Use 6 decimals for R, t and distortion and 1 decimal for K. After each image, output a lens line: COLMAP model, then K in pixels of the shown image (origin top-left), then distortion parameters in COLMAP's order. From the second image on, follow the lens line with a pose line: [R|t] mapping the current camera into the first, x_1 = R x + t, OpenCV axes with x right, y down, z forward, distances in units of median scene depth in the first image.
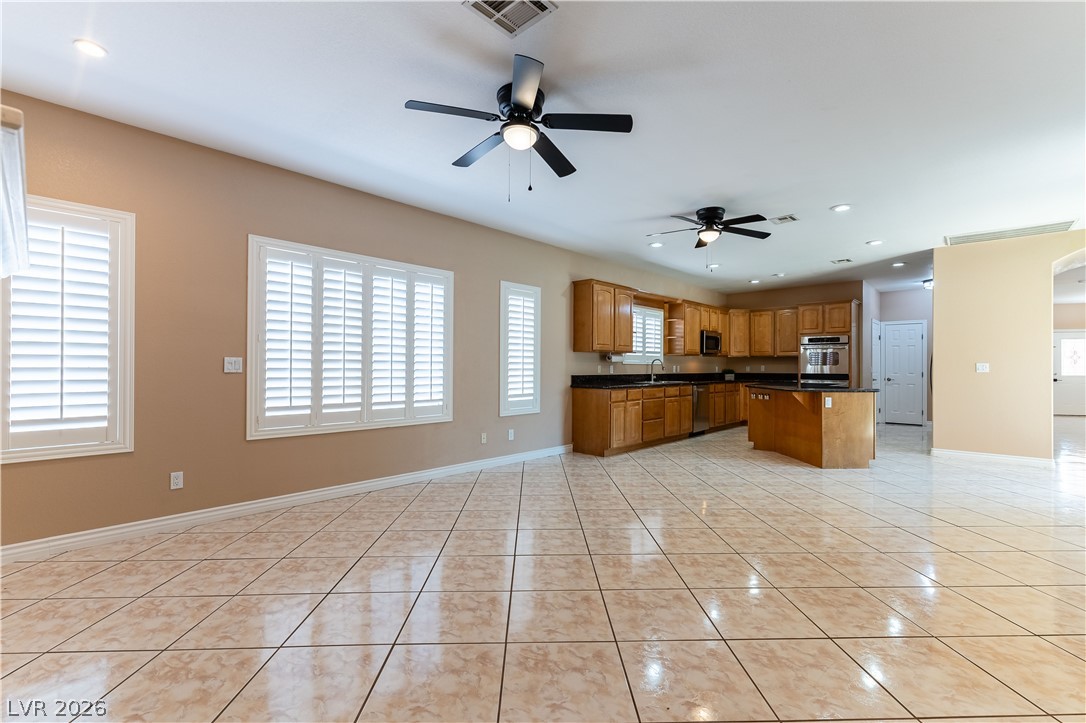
lens RADIAL K [[481.0, 0, 539.1], [0, 481.0, 361.3], [0, 0, 1]] dist [0.008767, -0.001760]
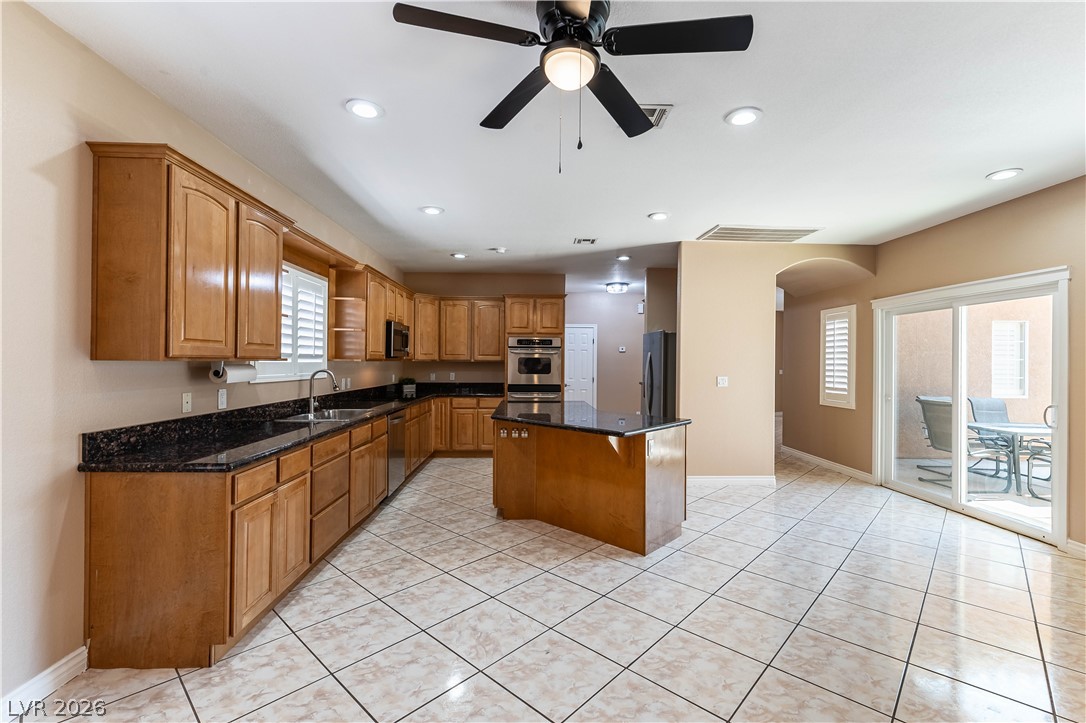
lens RADIAL K [[481.0, 0, 557.5], [0, 481.0, 362.9], [0, 0, 1]] dist [0.008767, -0.001760]
pose [[0.692664, 0.000138, 0.721260, 0.043753], [-0.012108, 0.999861, 0.011437, -0.020975], [-0.721158, -0.016654, 0.692570, 0.446904]]
